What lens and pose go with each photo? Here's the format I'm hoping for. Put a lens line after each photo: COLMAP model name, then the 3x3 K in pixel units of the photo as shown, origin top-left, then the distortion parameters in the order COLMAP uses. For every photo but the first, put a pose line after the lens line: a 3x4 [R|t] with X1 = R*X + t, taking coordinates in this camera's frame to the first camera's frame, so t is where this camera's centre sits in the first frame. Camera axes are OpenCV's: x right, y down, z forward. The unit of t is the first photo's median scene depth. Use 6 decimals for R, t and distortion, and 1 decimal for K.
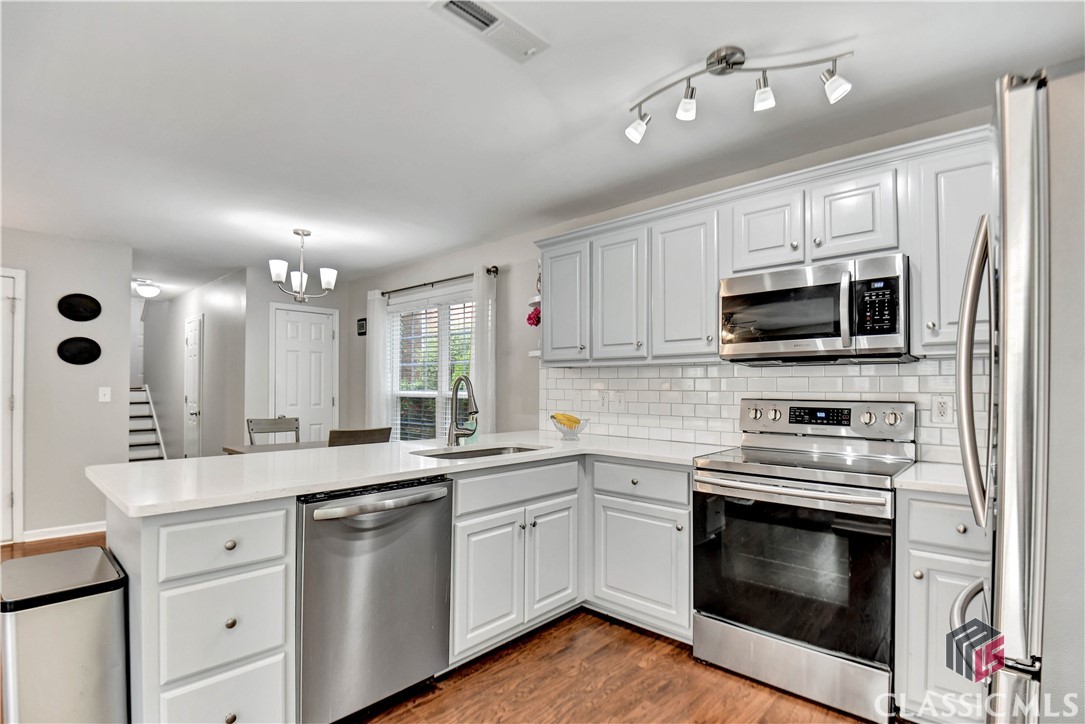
lens RADIAL K [[514.9, 0, 536.3], [0, 514.9, 380.2], [0, 0, 1]] dist [0.001722, -0.018005]
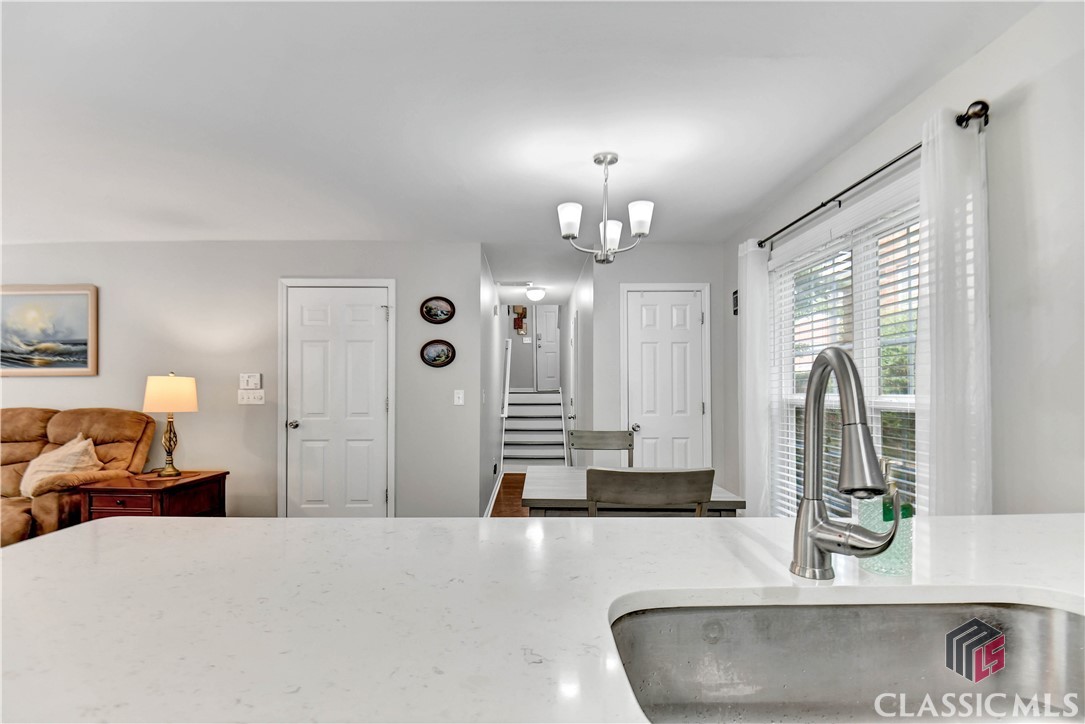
lens RADIAL K [[514.9, 0, 536.3], [0, 514.9, 380.2], [0, 0, 1]] dist [0.001722, -0.018005]
pose [[0.686050, -0.017273, -0.727350, -0.034374], [0.014262, 0.999845, -0.010293, 0.007817], [0.727415, -0.003312, 0.686190, 0.485111]]
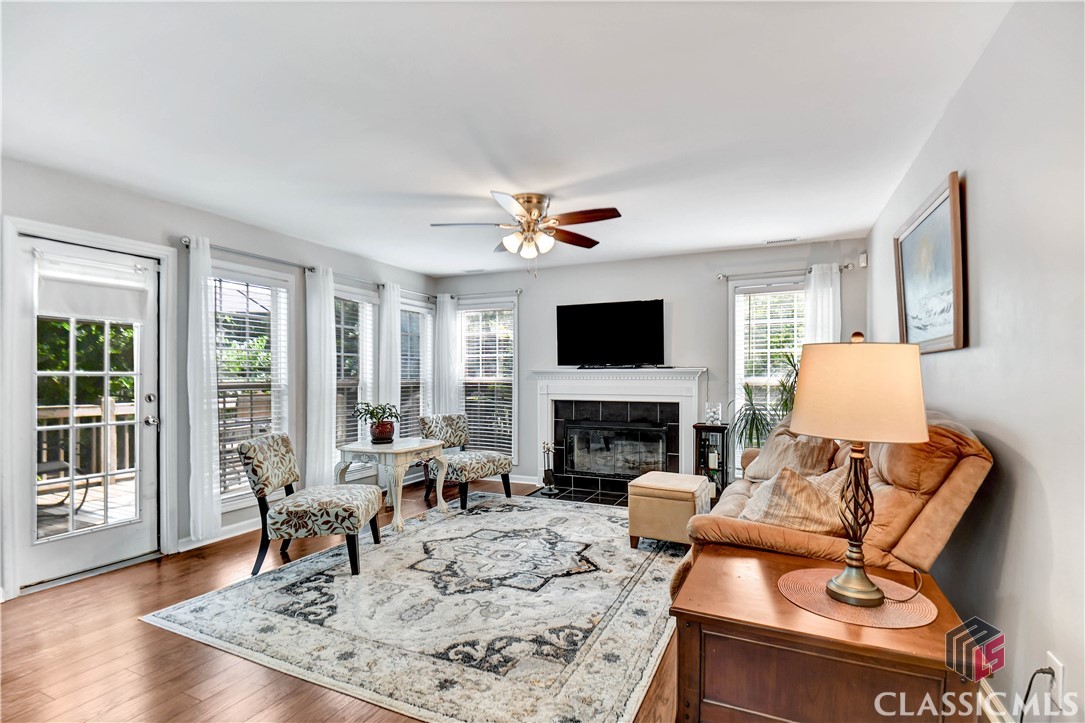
lens RADIAL K [[514.9, 0, 536.3], [0, 514.9, 379.7], [0, 0, 1]] dist [0.001722, -0.018005]
pose [[-0.952432, 0.002460, -0.304742, -0.865456], [0.002771, 0.999996, -0.000585, 0.007518], [0.304740, -0.001402, -0.952435, 0.926919]]
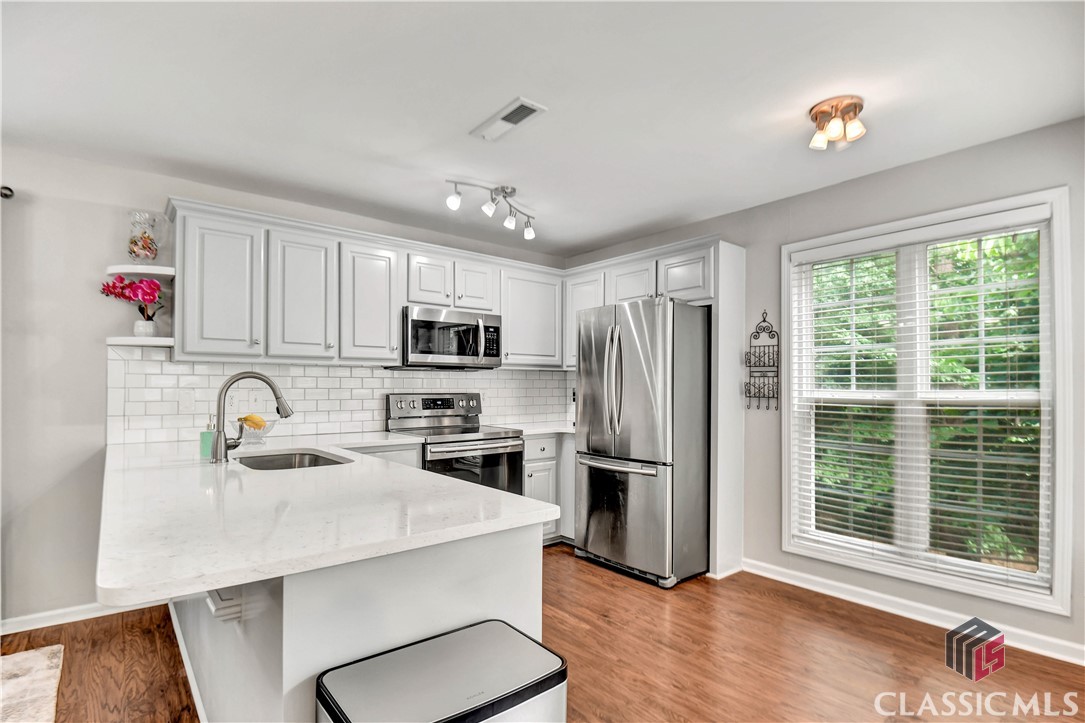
lens RADIAL K [[514.9, 0, 536.3], [0, 514.9, 379.7], [0, 0, 1]] dist [0.001722, -0.018005]
pose [[0.135705, 0.013007, 0.990664, -0.622777], [-0.010823, 0.999874, -0.011646, 0.007720], [-0.990690, -0.009142, 0.135829, 0.317729]]
